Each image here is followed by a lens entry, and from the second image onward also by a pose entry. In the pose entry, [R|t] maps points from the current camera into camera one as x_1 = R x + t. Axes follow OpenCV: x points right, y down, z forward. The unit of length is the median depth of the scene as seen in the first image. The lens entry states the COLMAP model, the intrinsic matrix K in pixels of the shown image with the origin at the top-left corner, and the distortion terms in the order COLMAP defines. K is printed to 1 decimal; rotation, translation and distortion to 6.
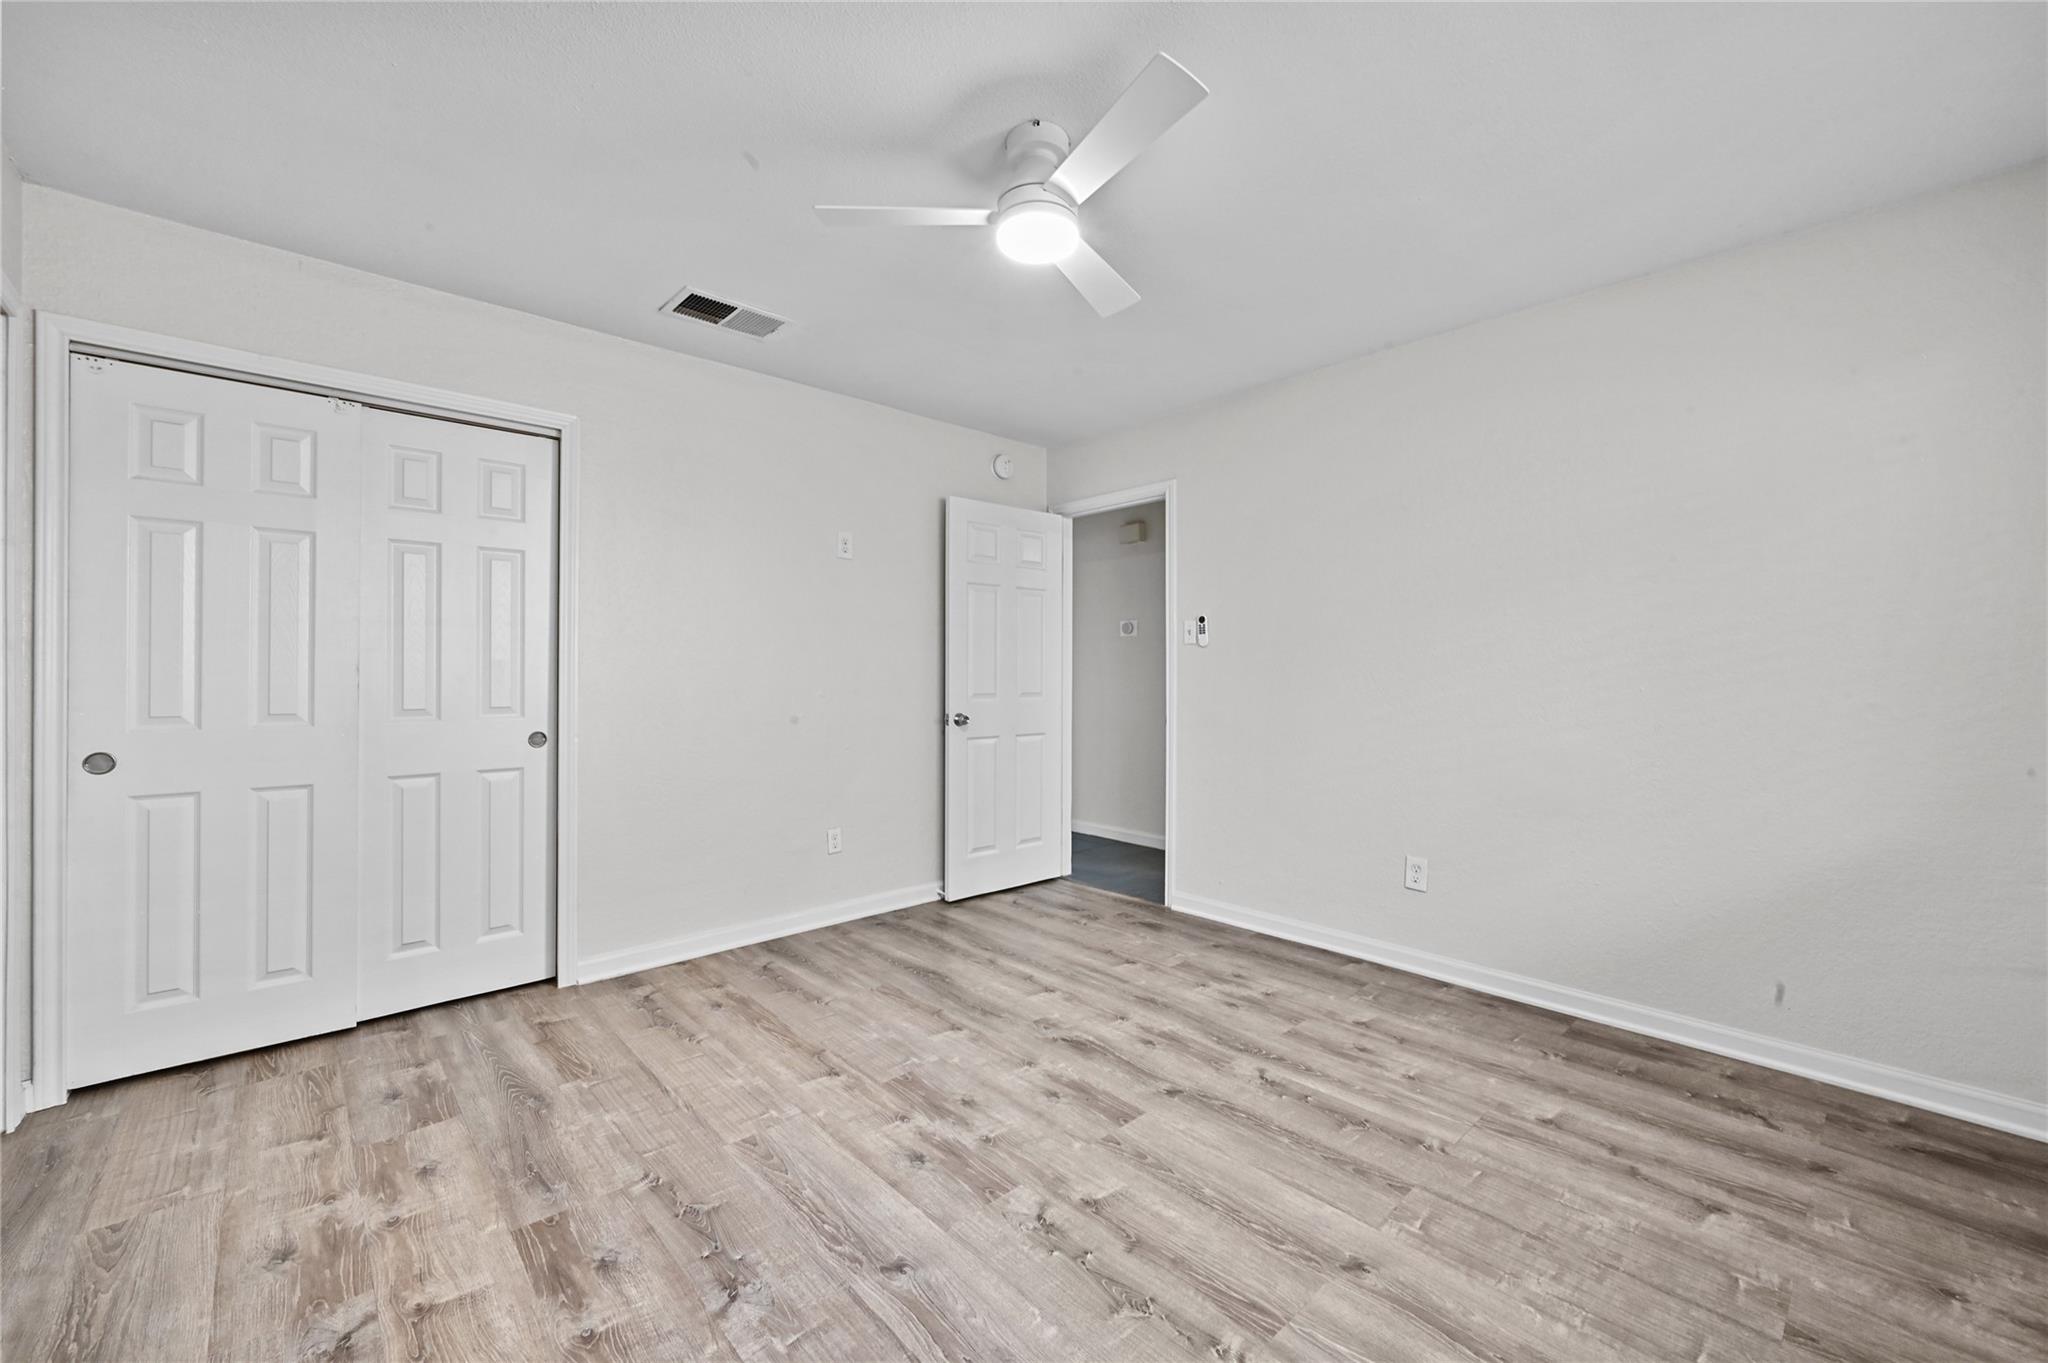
lens RADIAL K [[809.5, 0, 1027.5], [0, 809.5, 676.2], [0, 0, 1]] dist [-0.001676, 0.000023]
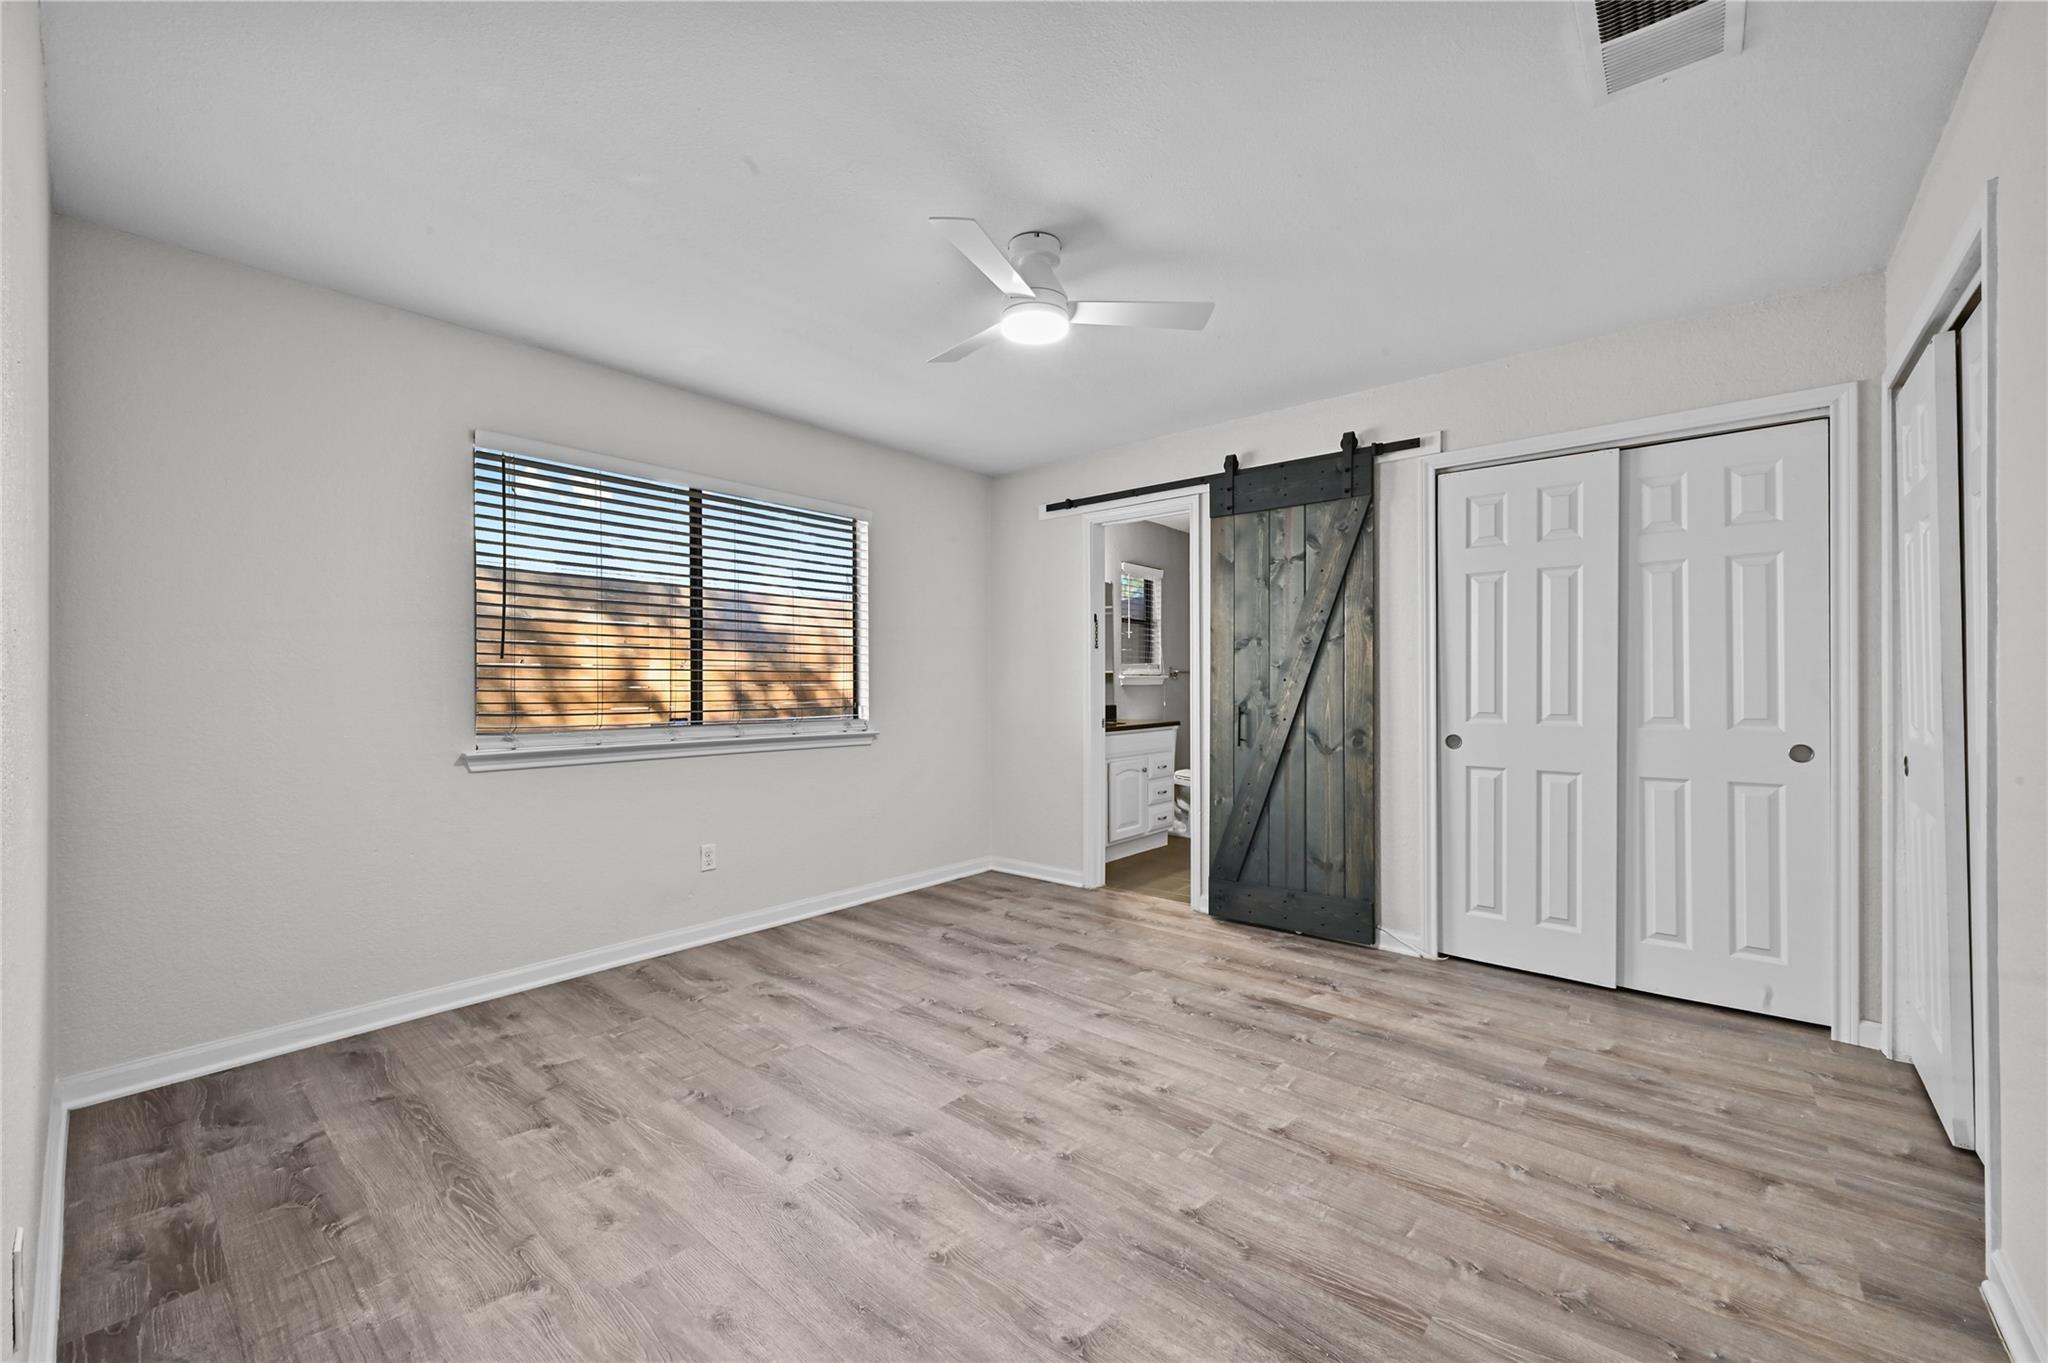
lens RADIAL K [[809.5, 0, 1026.2], [0, 809.5, 679.1], [0, 0, 1]] dist [-0.001676, 0.000023]
pose [[-0.993054, 0.001529, -0.117646, 0.159331], [0.001560, 0.999999, -0.000175, -0.009496], [0.117646, -0.000357, -0.993056, 2.079618]]
